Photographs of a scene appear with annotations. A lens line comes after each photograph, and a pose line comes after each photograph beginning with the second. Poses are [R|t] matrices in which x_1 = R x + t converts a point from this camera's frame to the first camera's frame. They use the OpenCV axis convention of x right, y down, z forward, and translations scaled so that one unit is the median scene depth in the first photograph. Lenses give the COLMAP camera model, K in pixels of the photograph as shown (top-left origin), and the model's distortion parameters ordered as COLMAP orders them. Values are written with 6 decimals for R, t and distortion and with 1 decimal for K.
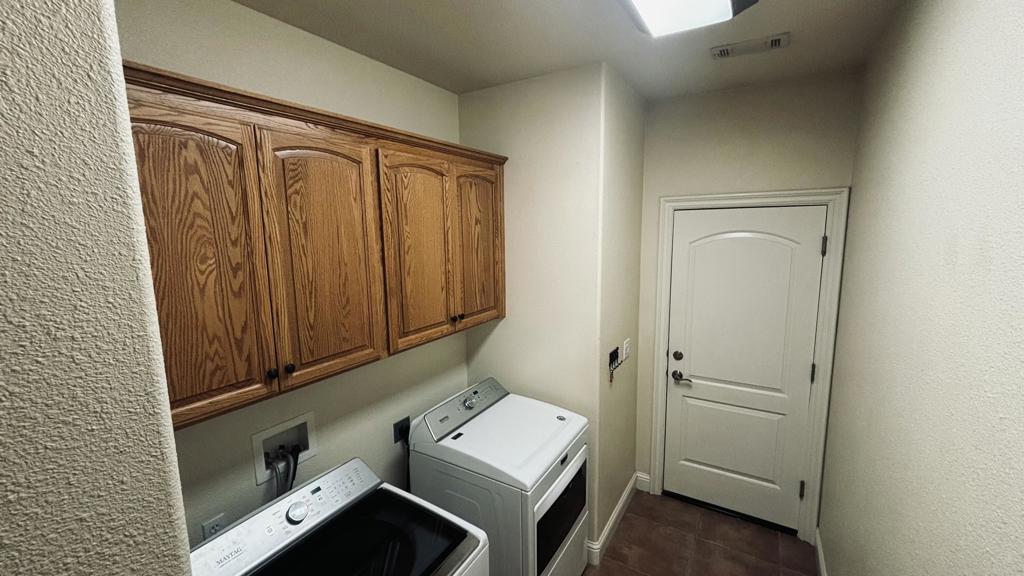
lens RADIAL K [[412.7, 0, 509.3], [0, 412.7, 286.4], [0, 0, 1]] dist [0.006433, -0.000699]
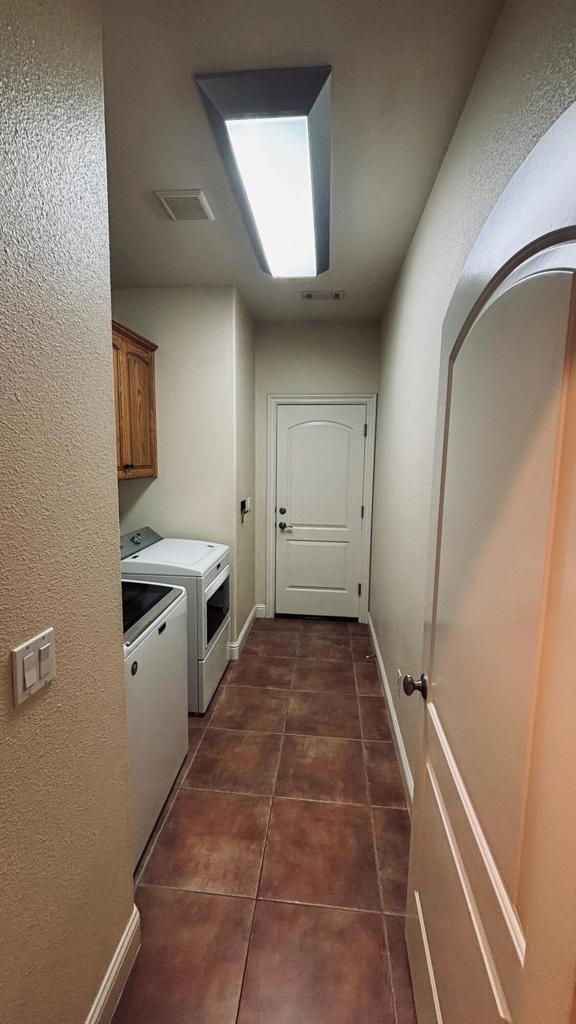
lens RADIAL K [[412.7, 0, 289.7], [0, 412.7, 508.7], [0, 0, 1]] dist [0.006433, -0.000699]
pose [[0.895001, -0.031967, 0.444916, -0.211870], [0.036023, 0.999351, -0.000662, 0.188291], [-0.444606, 0.016620, 0.895572, -0.280926]]
